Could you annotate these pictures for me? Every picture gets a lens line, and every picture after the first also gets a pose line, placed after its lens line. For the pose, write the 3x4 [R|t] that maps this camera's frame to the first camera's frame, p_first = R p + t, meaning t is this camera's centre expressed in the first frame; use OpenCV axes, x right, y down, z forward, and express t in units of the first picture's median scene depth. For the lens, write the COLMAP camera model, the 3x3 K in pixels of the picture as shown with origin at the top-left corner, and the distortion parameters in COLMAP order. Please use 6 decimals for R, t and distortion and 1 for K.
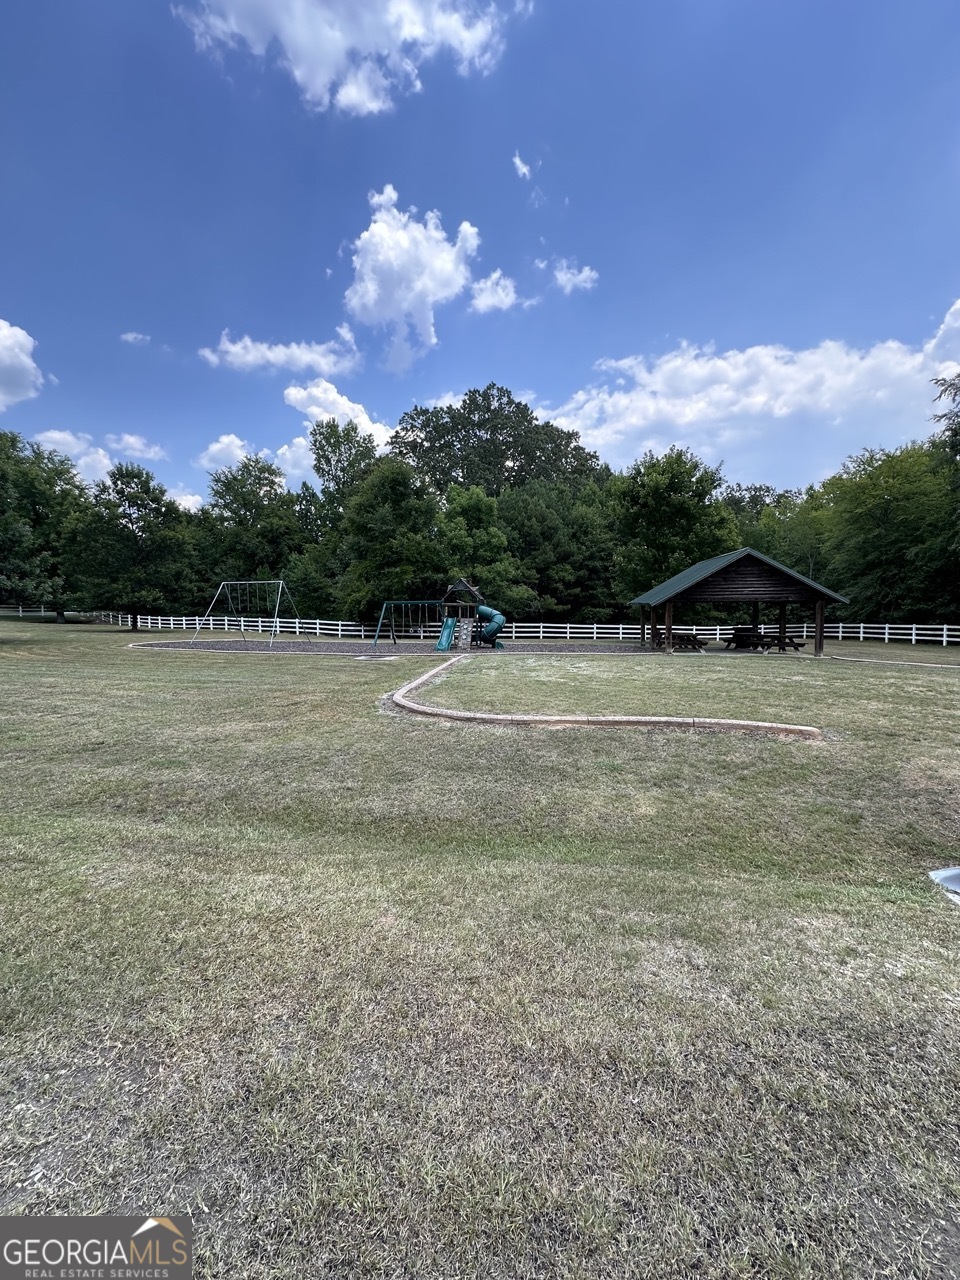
lens RADIAL K [[516.7, 0, 478.9], [0, 516.7, 650.1], [0, 0, 1]] dist [-0.011439, 0.007272]
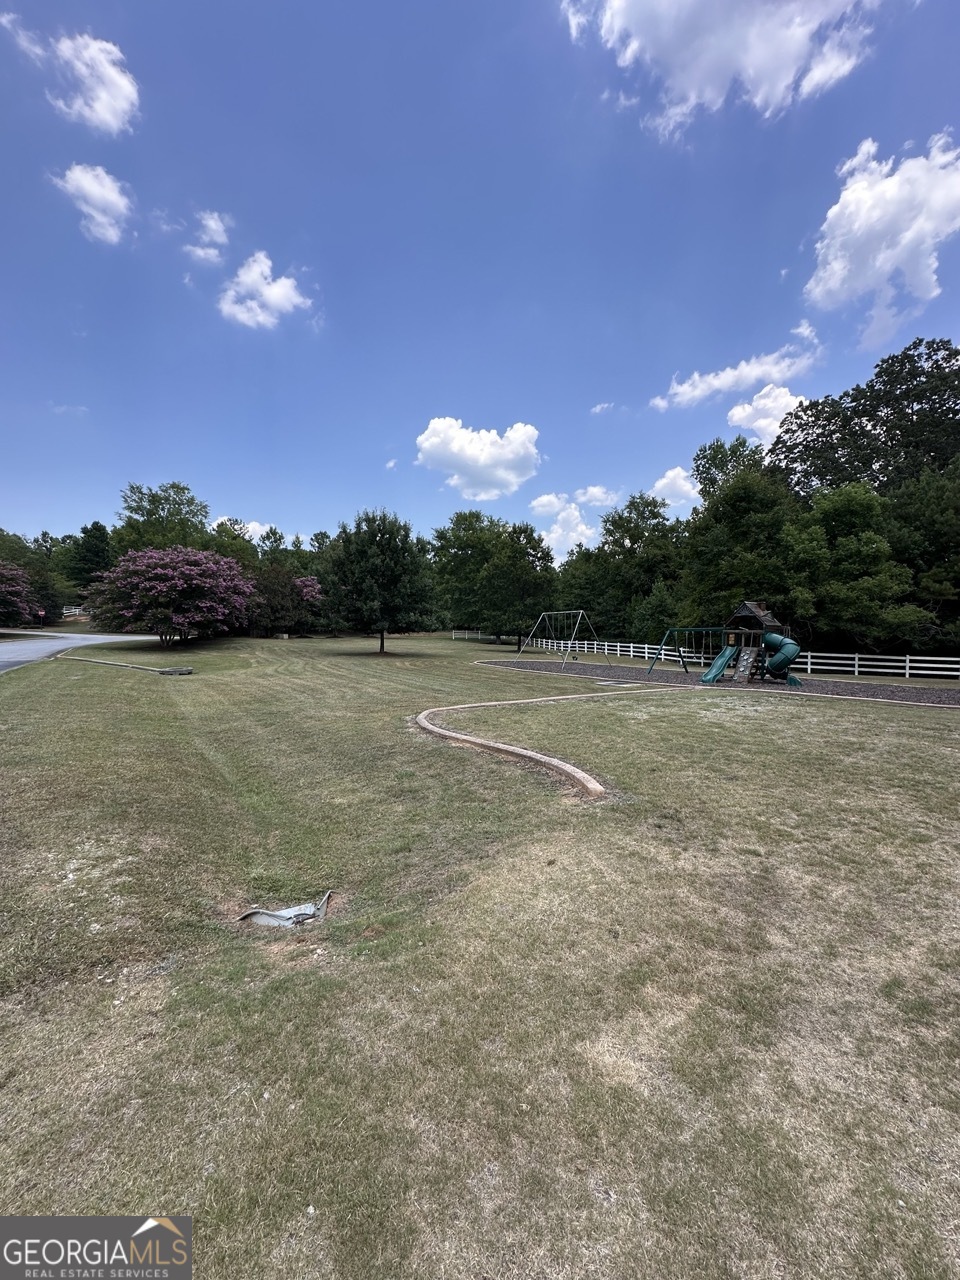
lens RADIAL K [[515.6, 0, 480.0], [0, 515.6, 640.0], [0, 0, 1]] dist [0.000242, -0.000395]
pose [[0.690293, 0.012074, -0.723429, 0.112270], [-0.060074, 0.997365, -0.040677, -0.004957], [0.721031, 0.071539, 0.689199, 0.032645]]
